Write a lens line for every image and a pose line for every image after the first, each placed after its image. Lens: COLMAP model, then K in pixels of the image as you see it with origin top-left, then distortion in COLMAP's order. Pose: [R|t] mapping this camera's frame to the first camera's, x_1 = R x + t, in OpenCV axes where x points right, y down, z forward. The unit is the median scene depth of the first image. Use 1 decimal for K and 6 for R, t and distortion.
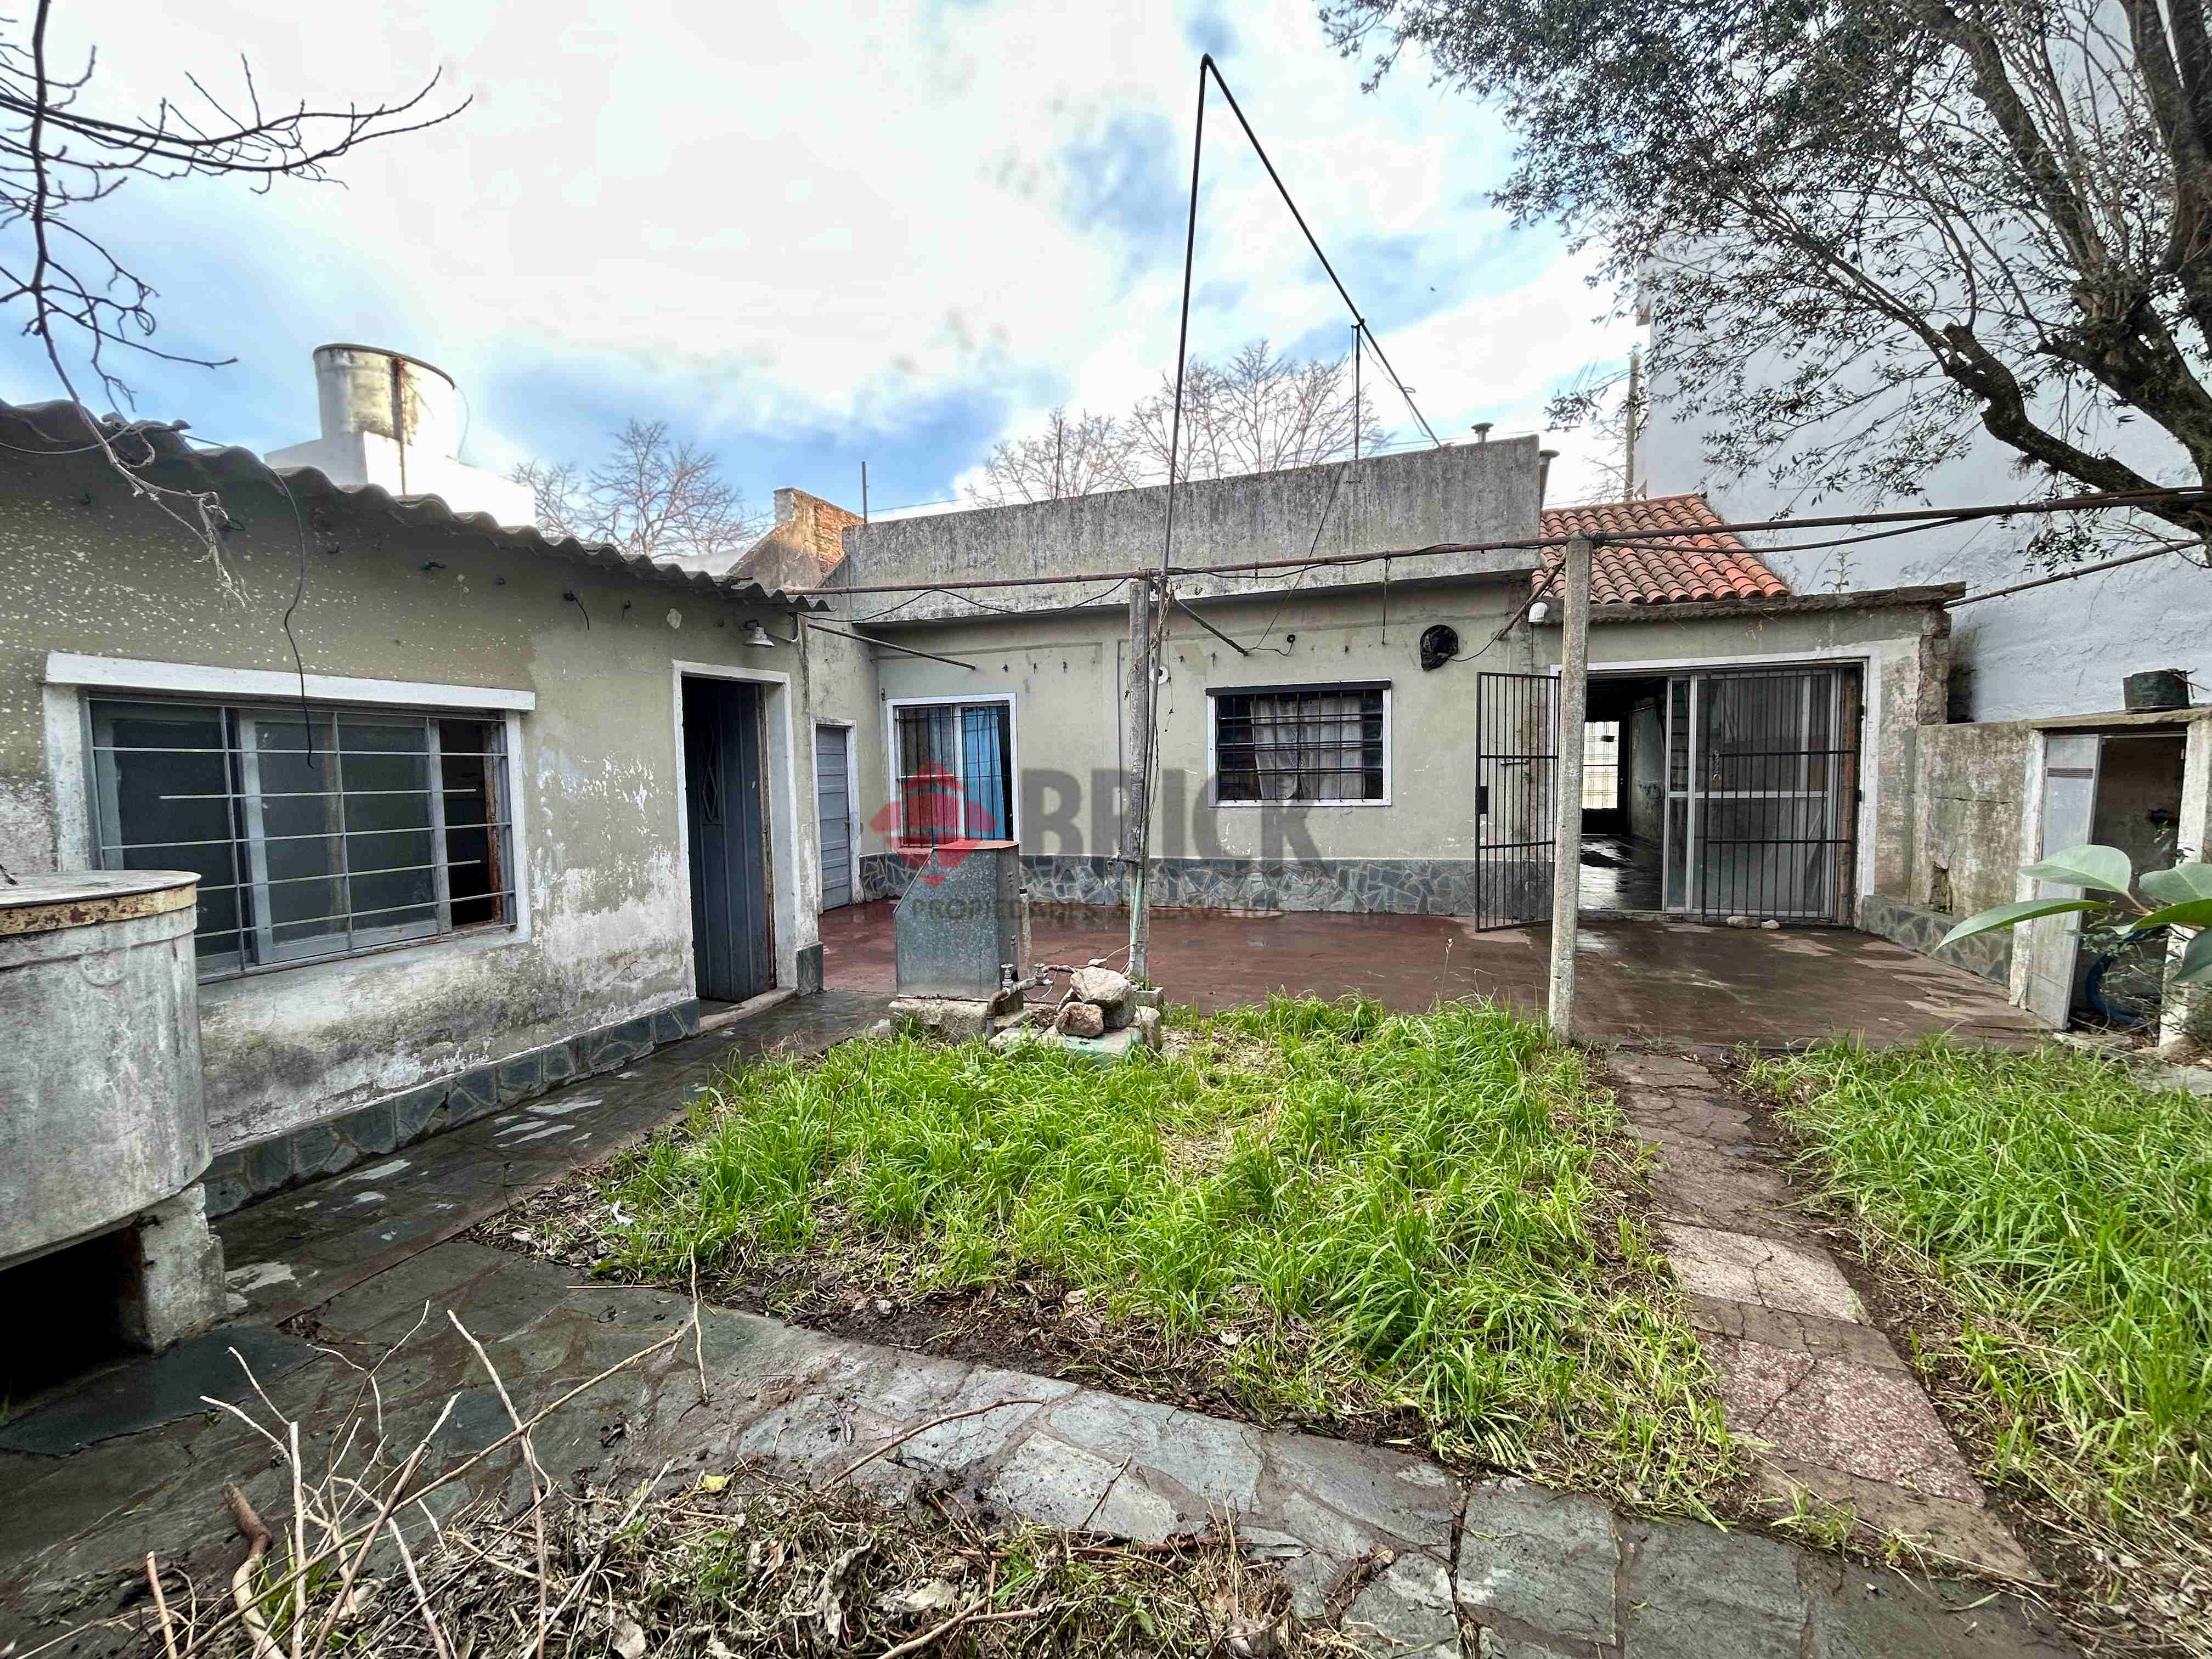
lens RADIAL K [[895.5, 0, 1106.7], [0, 895.5, 831.1], [0, 0, 1]] dist [-0.001595, -0.000181]
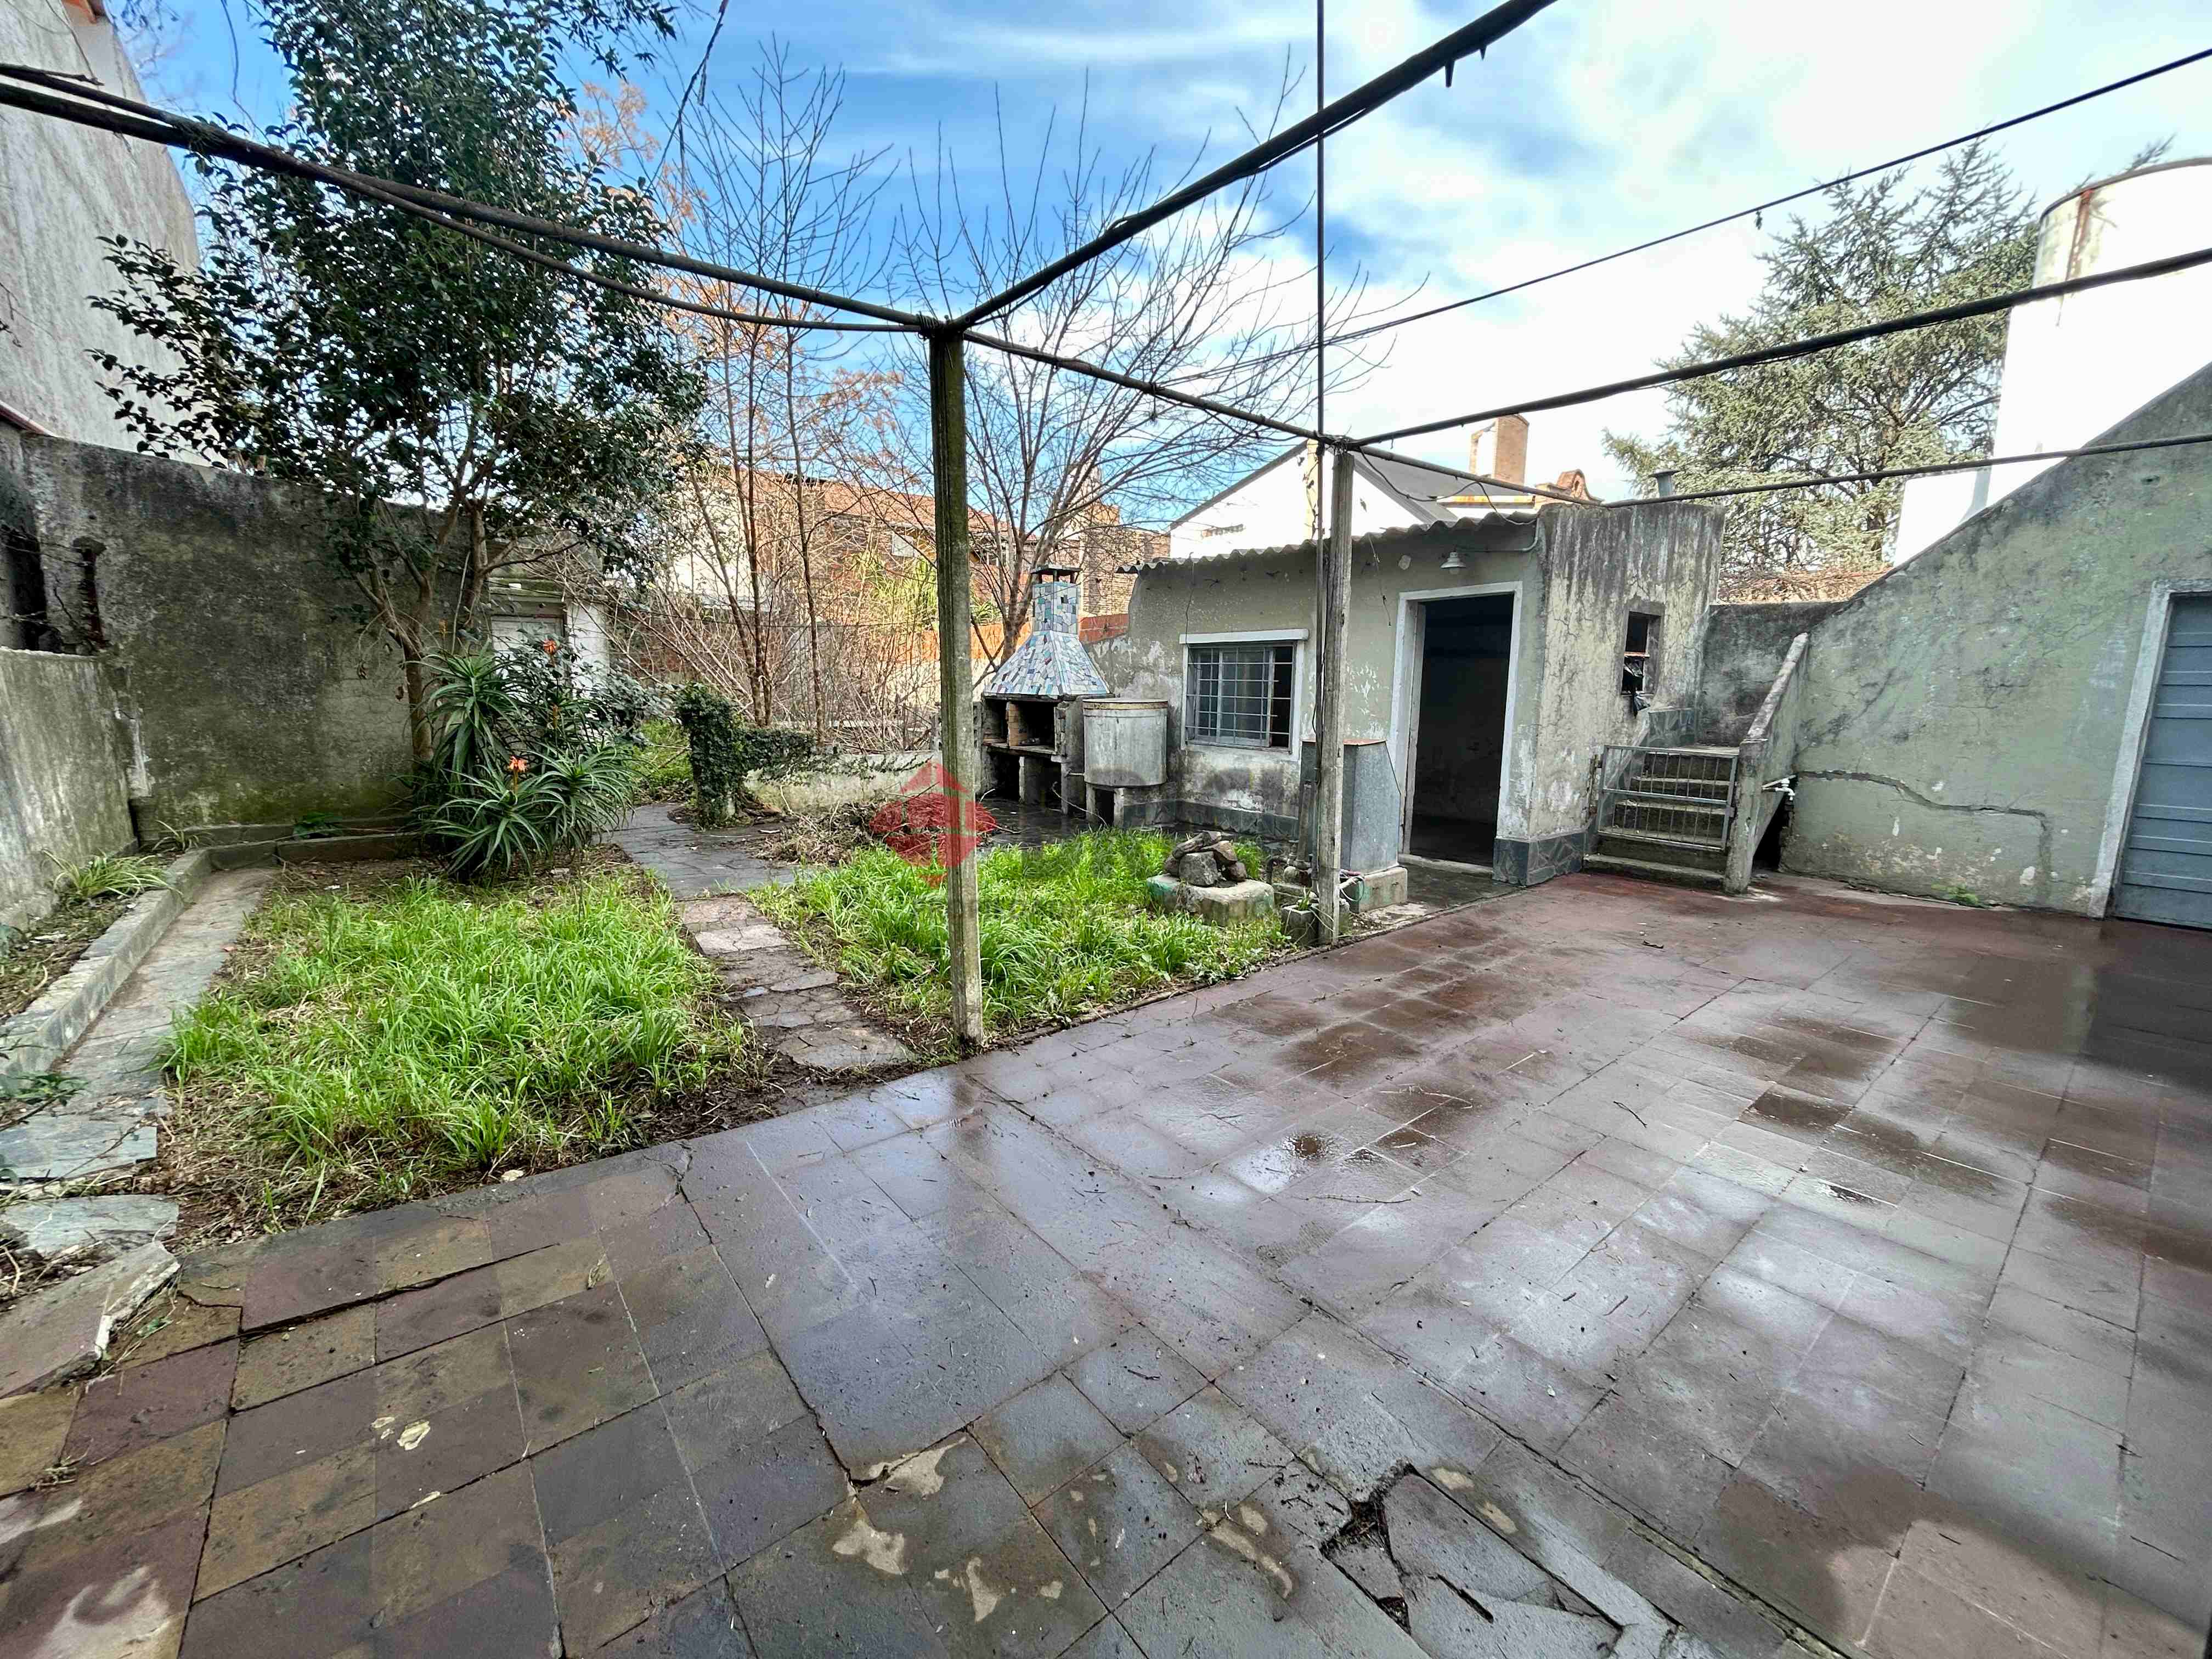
lens RADIAL K [[895.5, 0, 1106.0], [0, 895.5, 827.9], [0, 0, 1]] dist [-0.001595, -0.000181]
pose [[-0.529687, 0.150469, -0.834740, 0.552999], [-0.059766, 0.975072, 0.213690, -0.057079], [0.846085, 0.163077, -0.507490, 0.765801]]
